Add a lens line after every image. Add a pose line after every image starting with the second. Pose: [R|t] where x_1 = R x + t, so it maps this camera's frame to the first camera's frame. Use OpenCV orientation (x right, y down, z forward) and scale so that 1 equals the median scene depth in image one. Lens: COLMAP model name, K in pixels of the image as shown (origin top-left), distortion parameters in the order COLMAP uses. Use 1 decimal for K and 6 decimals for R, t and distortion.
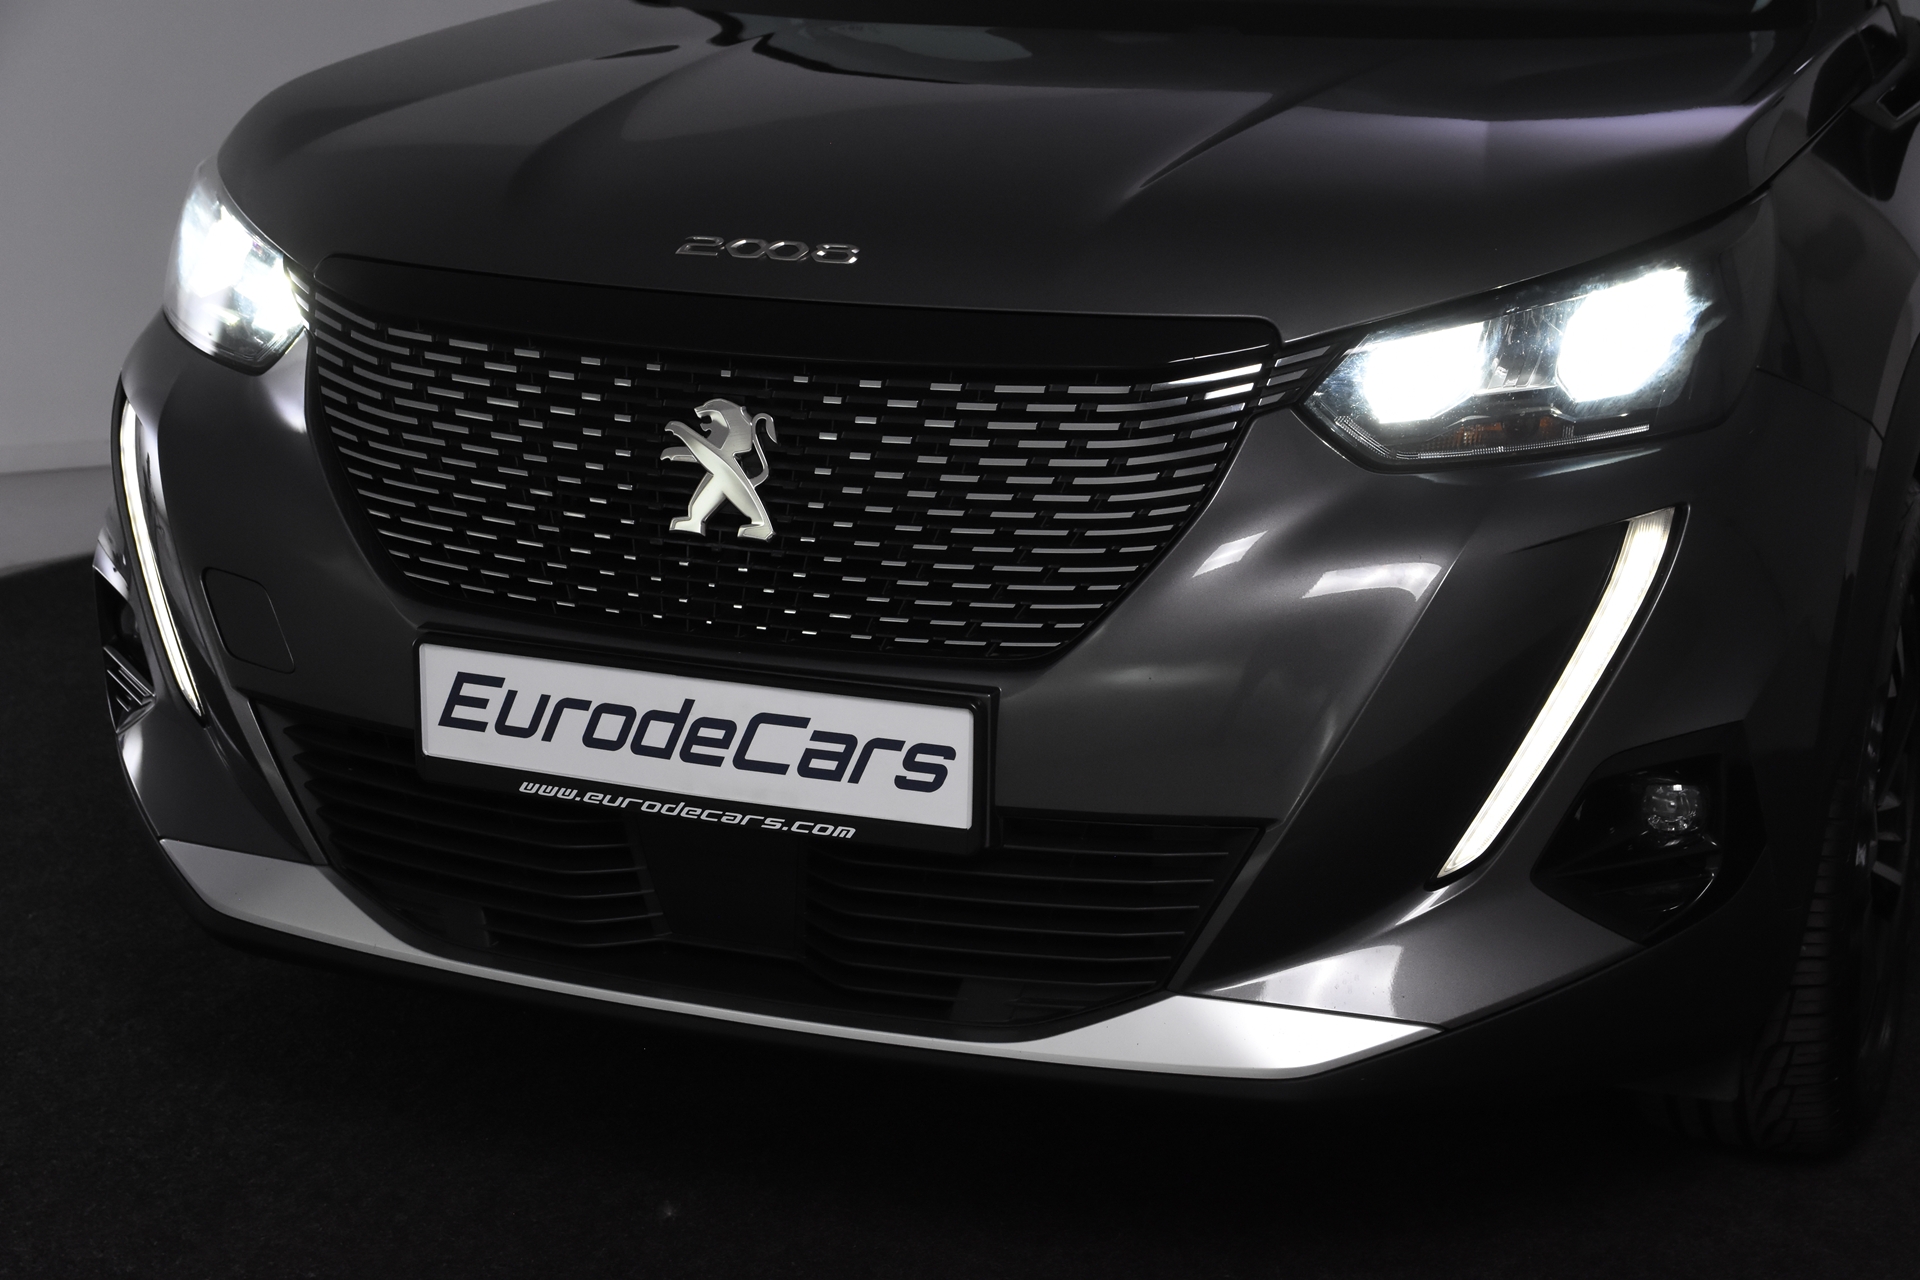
lens RADIAL K [[3130.0, 0, 962.7], [0, 3130.0, 644.3], [0, 0, 1]] dist [0.028003, 0.000000]
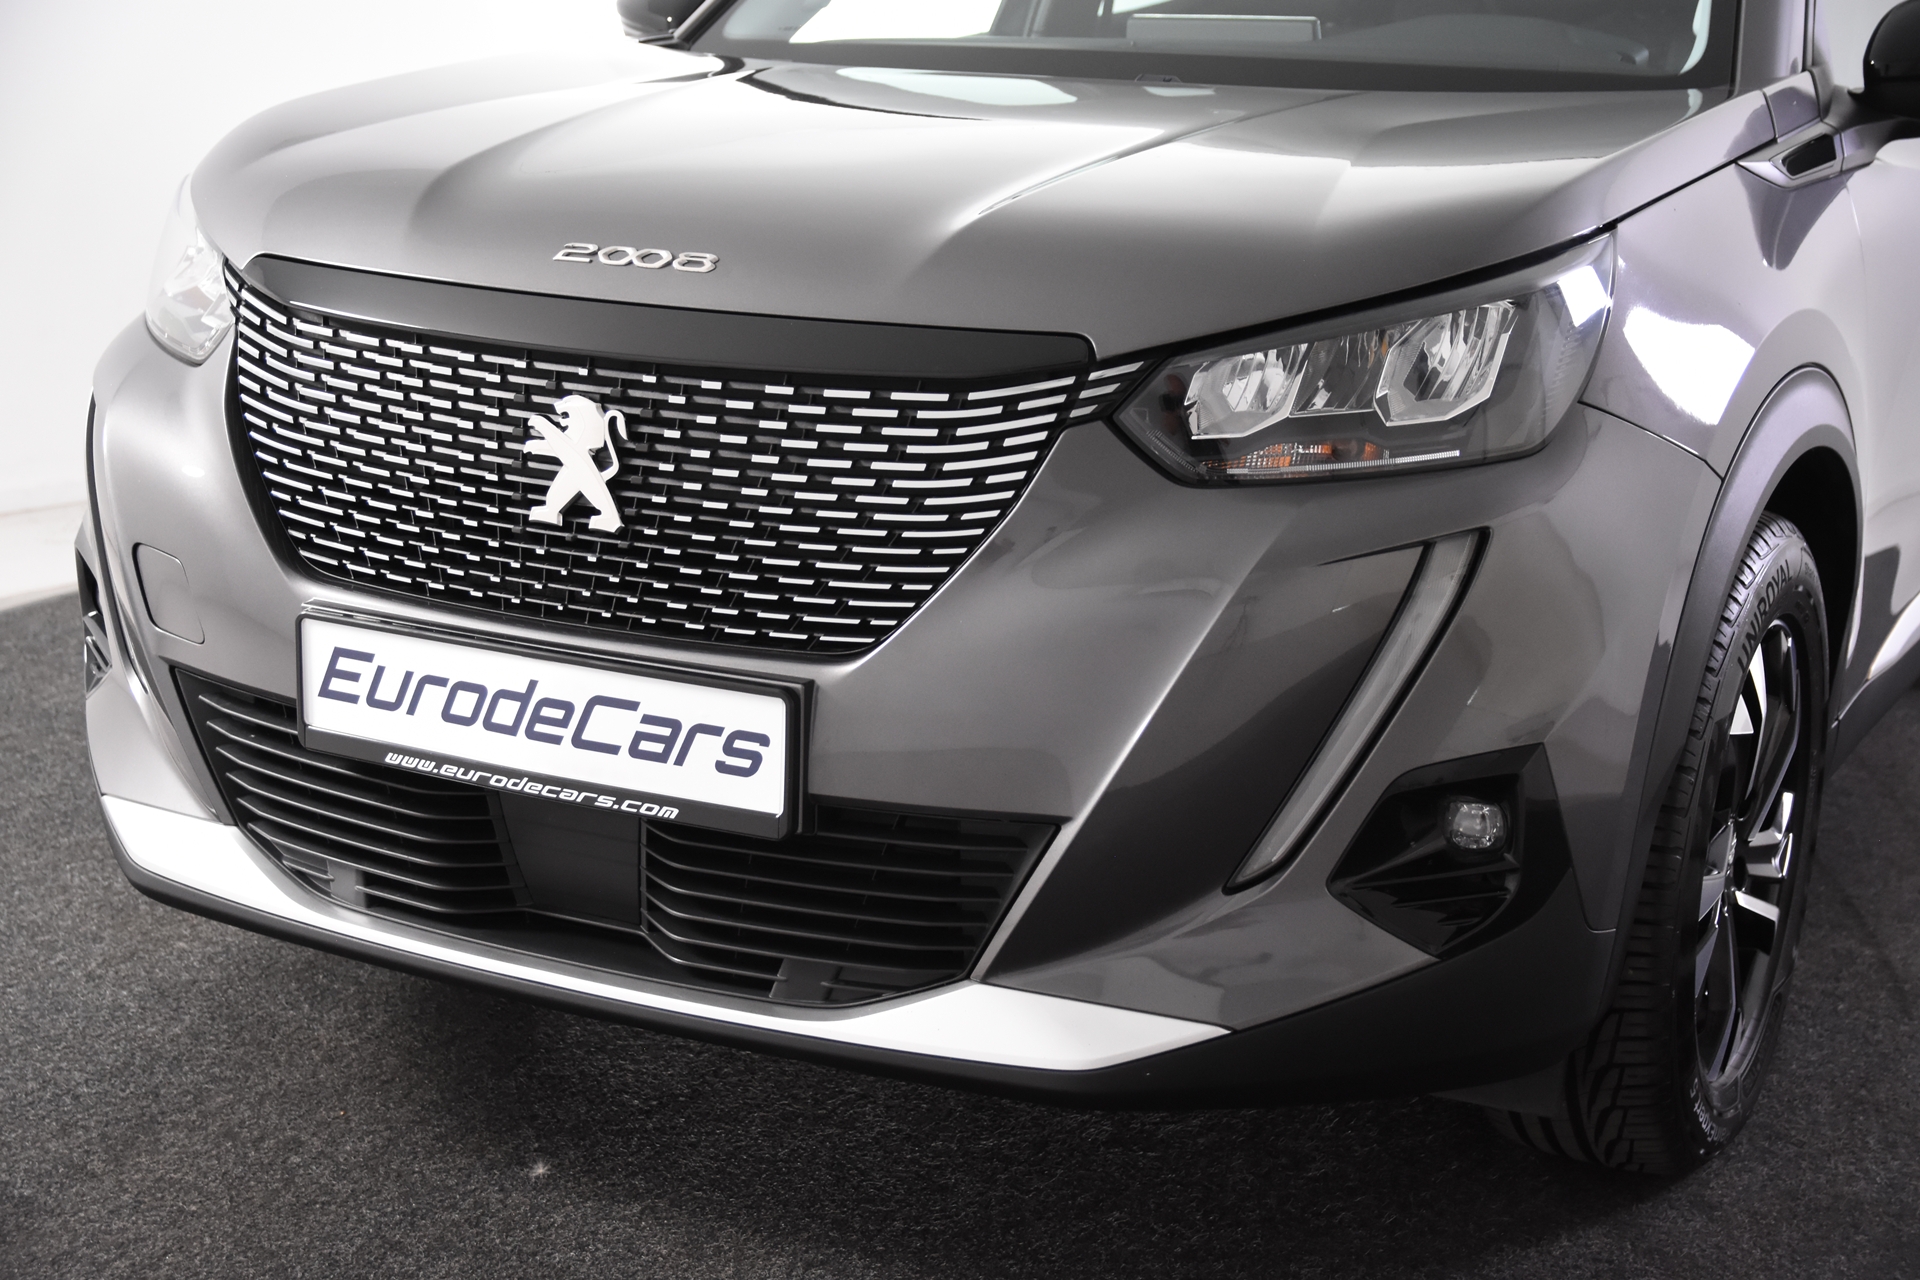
lens RADIAL K [[2899.1, 0, 947.9], [0, 2899.1, 637.6], [0, 0, 1]] dist [-0.004311, 0.000000]
pose [[0.995068, 0.040039, -0.090750, 0.138309], [-0.041120, 0.999103, -0.010071, 0.007466], [0.090266, 0.013753, 0.995823, 0.043804]]
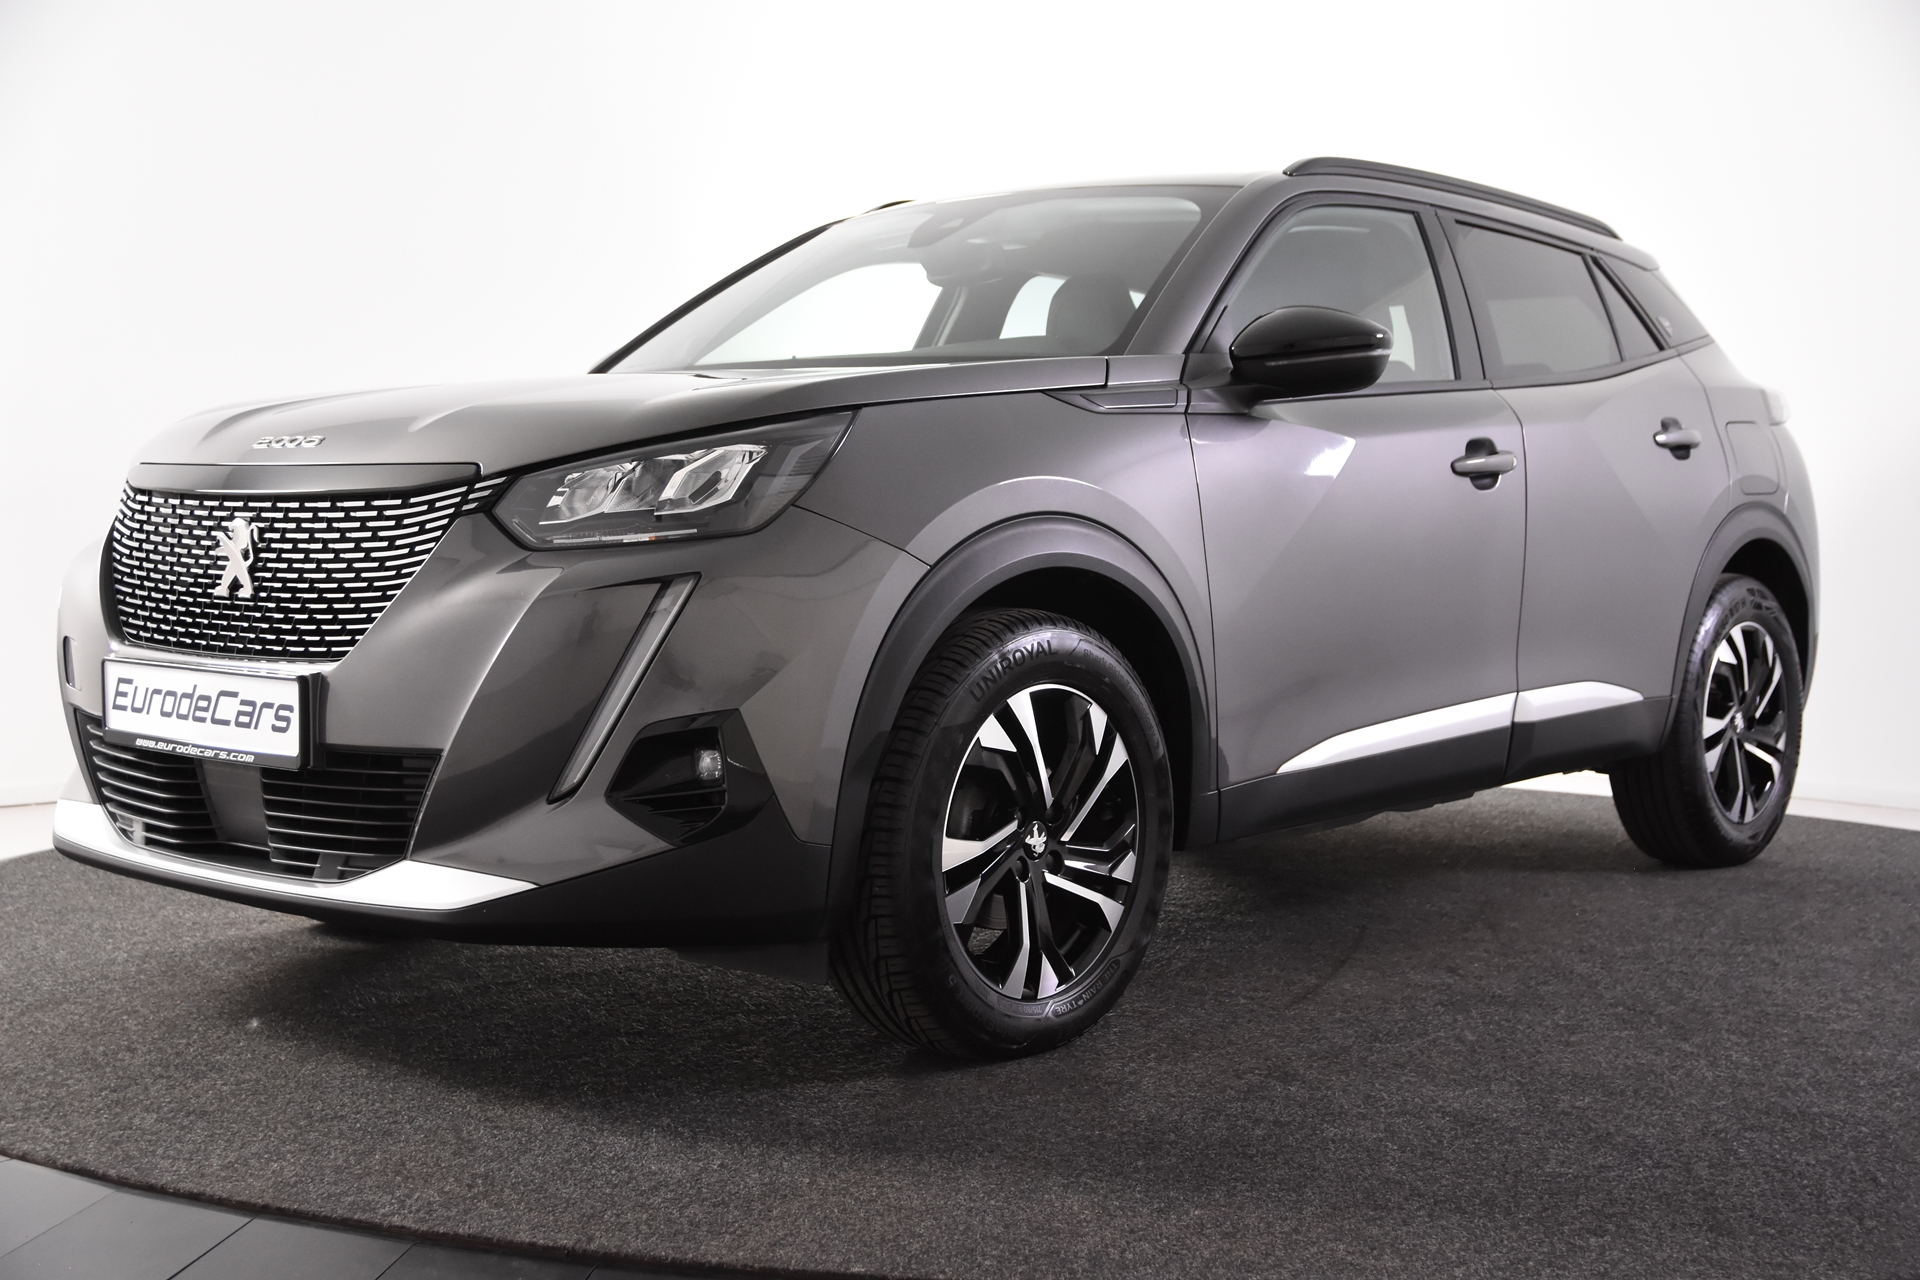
lens RADIAL K [[2252.3, 0, 962.1], [0, 2252.3, 645.4], [0, 0, 1]] dist [0.062236, 0.000000]
pose [[0.948460, 0.015658, -0.316510, 0.716632], [-0.071903, 0.983362, -0.166818, 0.175953], [0.308632, 0.180978, 0.933806, -0.053466]]
